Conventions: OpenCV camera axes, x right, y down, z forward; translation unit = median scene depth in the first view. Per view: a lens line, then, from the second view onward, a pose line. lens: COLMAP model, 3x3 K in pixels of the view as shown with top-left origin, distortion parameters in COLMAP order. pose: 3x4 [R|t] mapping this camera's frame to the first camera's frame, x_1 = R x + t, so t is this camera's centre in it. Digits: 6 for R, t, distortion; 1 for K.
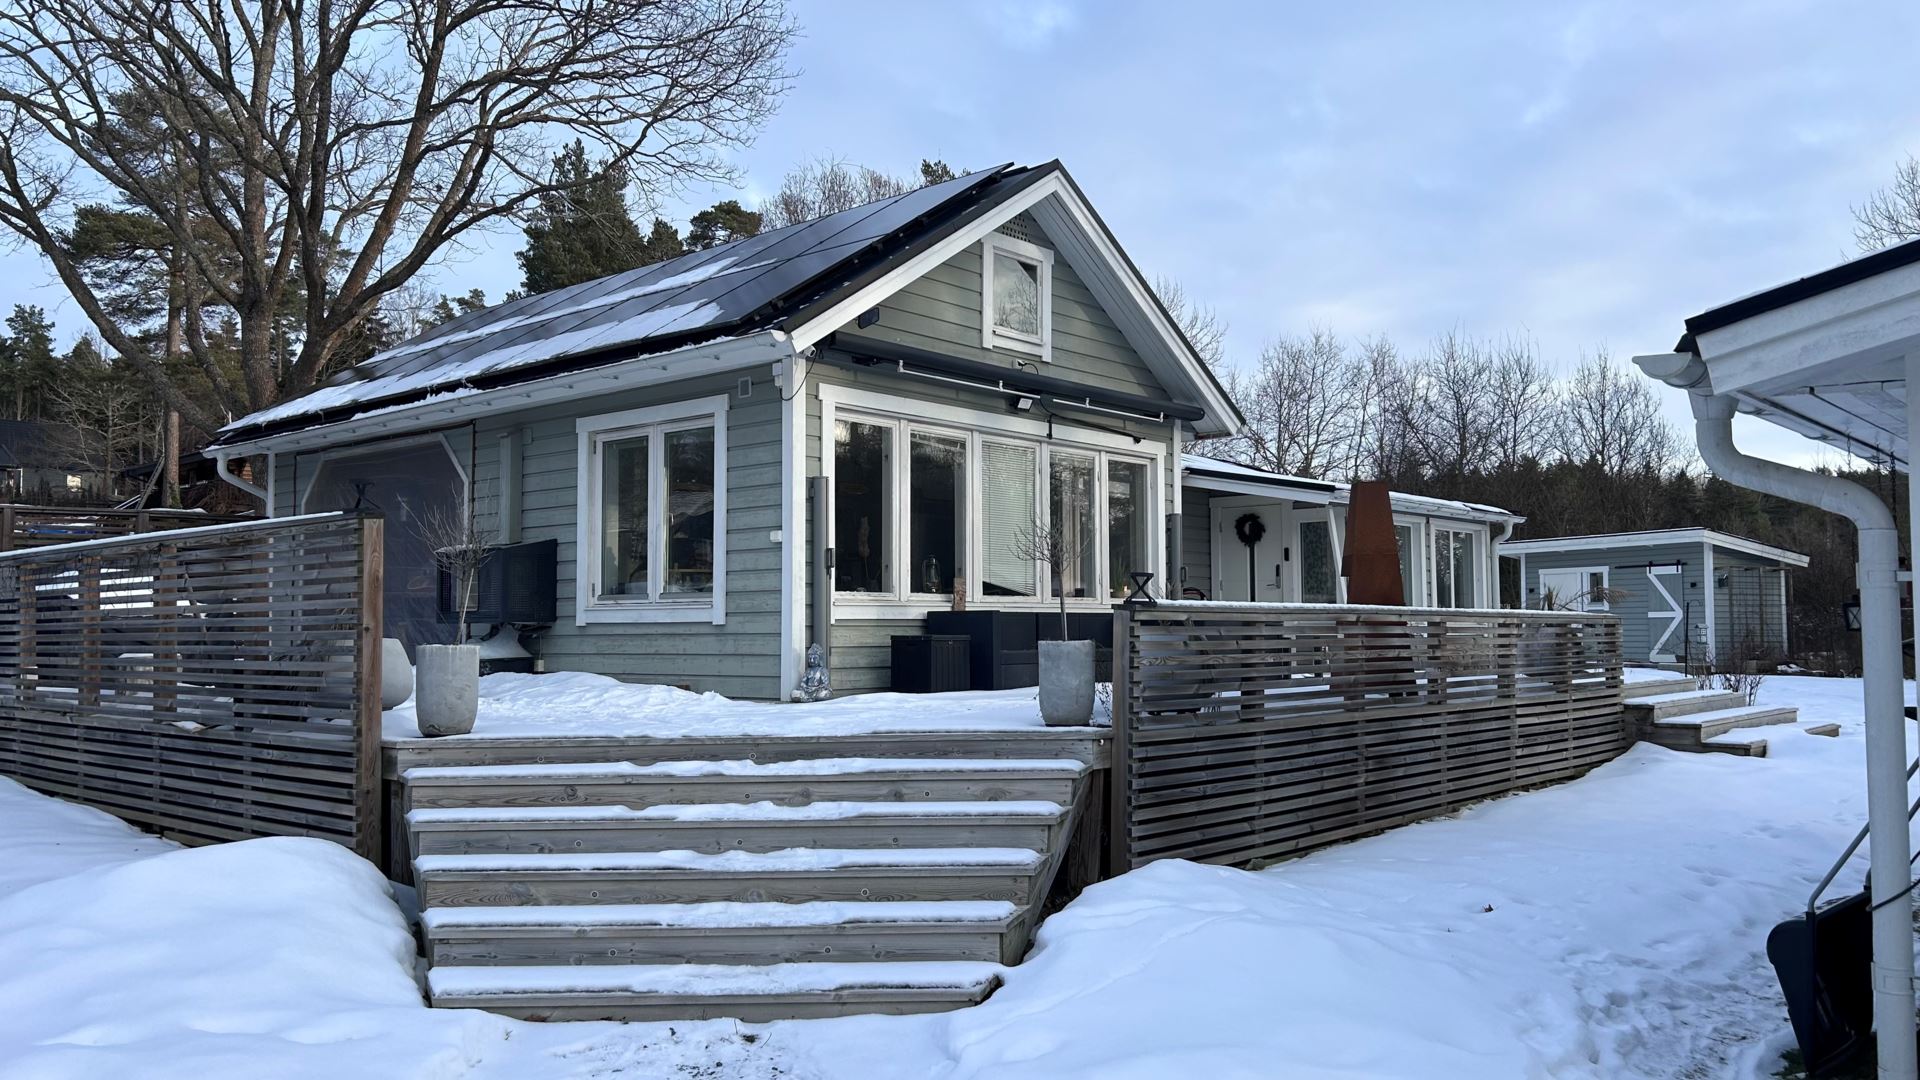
lens RADIAL K [[1452.1, 0, 957.6], [0, 1452.1, 547.2], [0, 0, 1]] dist [0.007913, -0.001496]
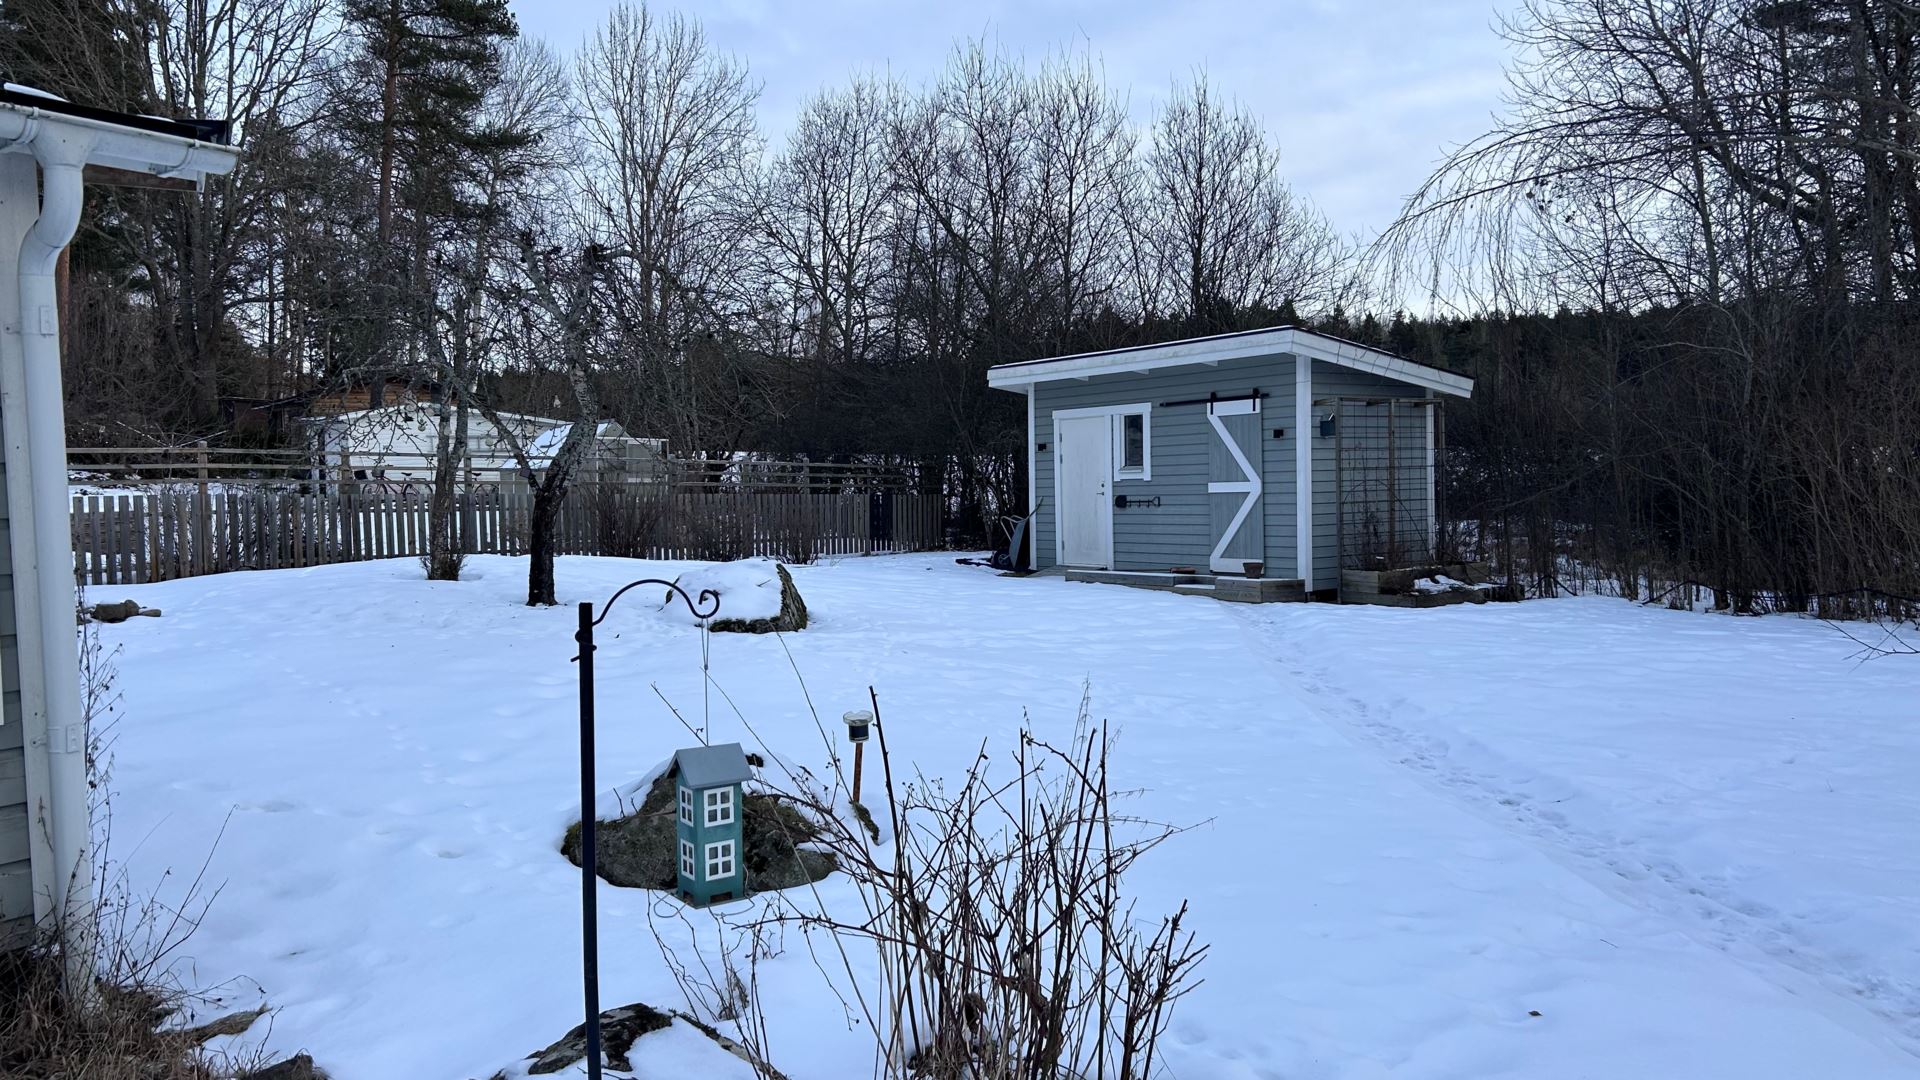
lens RADIAL K [[1452.1, 0, 960.1], [0, 1452.1, 548.5], [0, 0, 1]] dist [0.007913, -0.001496]
pose [[0.983777, -0.028734, 0.177078, 0.285653], [0.011168, 0.994984, 0.099408, 0.013137], [-0.179047, -0.095818, 0.979164, 0.474637]]
